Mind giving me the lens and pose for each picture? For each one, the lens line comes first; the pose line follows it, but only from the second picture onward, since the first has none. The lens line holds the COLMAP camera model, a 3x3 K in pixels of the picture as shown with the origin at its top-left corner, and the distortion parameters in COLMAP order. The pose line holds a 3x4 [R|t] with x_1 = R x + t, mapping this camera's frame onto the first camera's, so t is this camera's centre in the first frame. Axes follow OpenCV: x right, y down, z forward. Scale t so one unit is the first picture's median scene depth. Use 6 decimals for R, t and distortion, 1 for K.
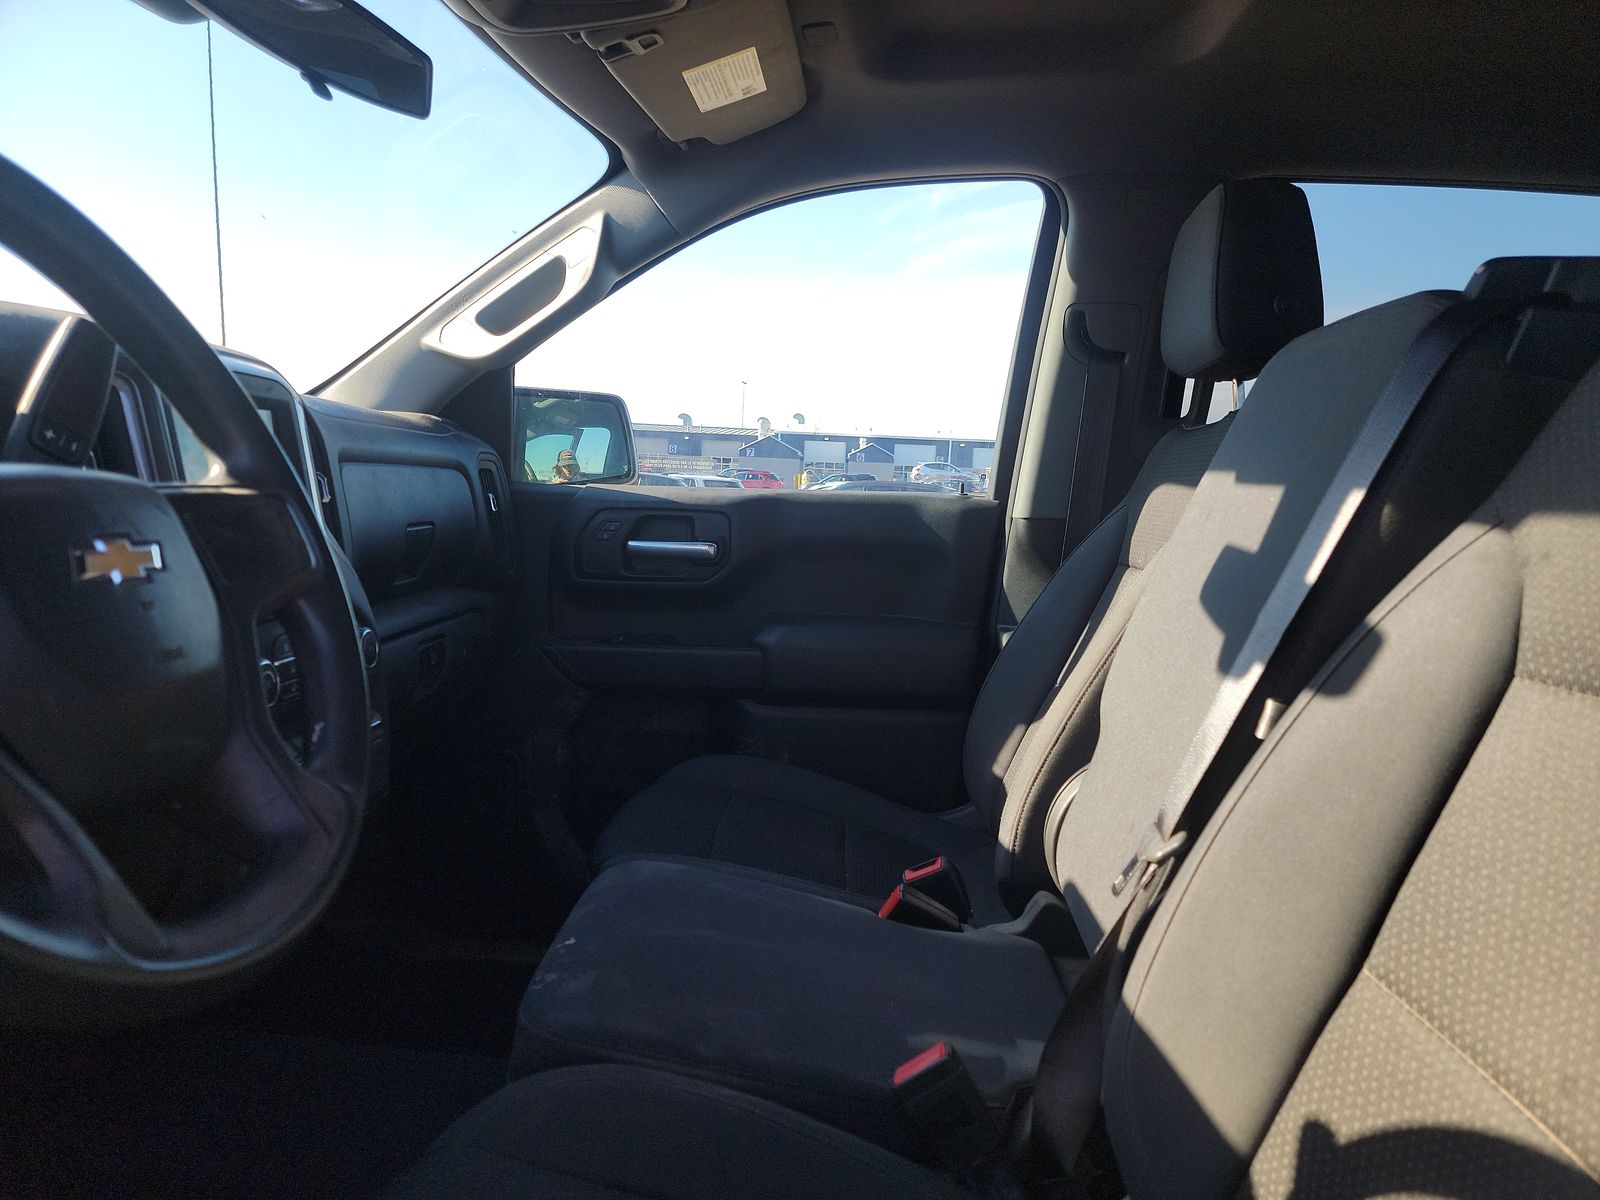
lens RADIAL K [[1123.1, 0, 799.6], [0, 1123.1, 604.1], [0, 0, 1]] dist [0.060646, -0.049826]
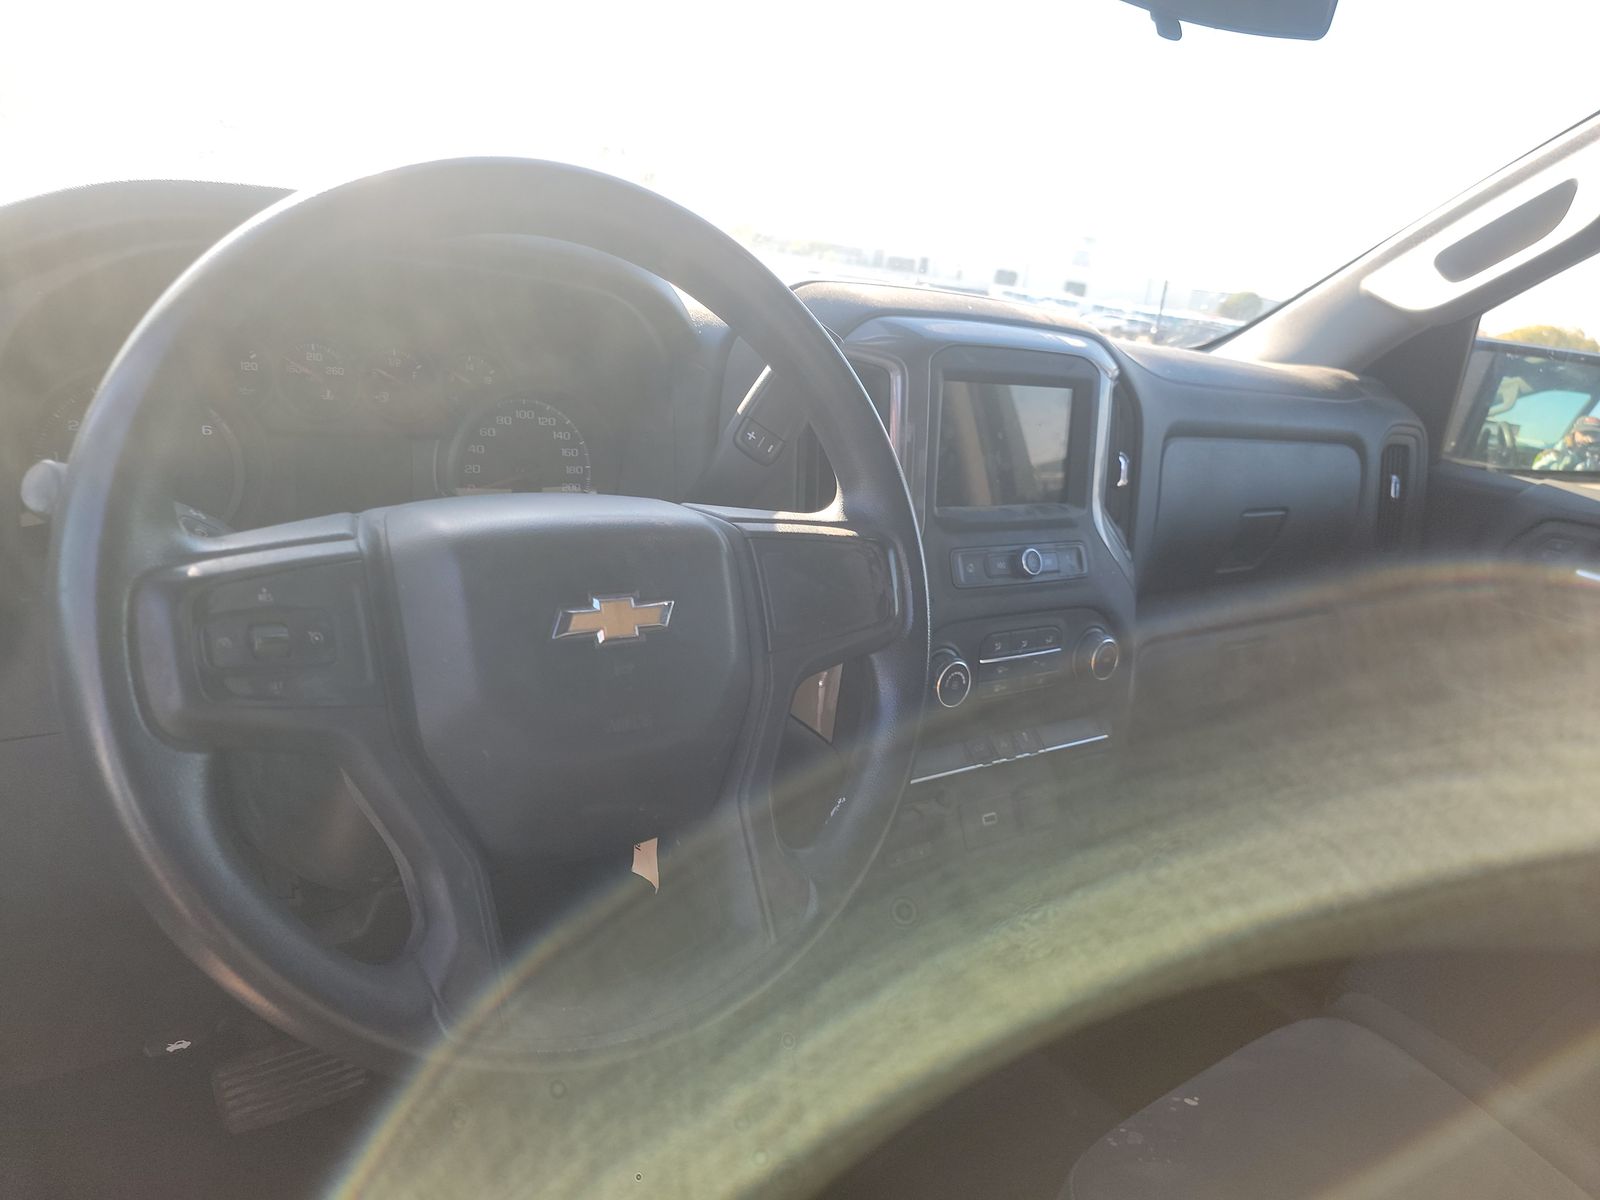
lens RADIAL K [[1123.1, 0, 799.6], [0, 1123.1, 604.1], [0, 0, 1]] dist [0.060646, -0.049826]
pose [[0.643310, 0.259487, -0.720291, 0.071270], [-0.187335, 0.965564, 0.180533, -0.080805], [0.742333, 0.018797, 0.669767, 0.137189]]
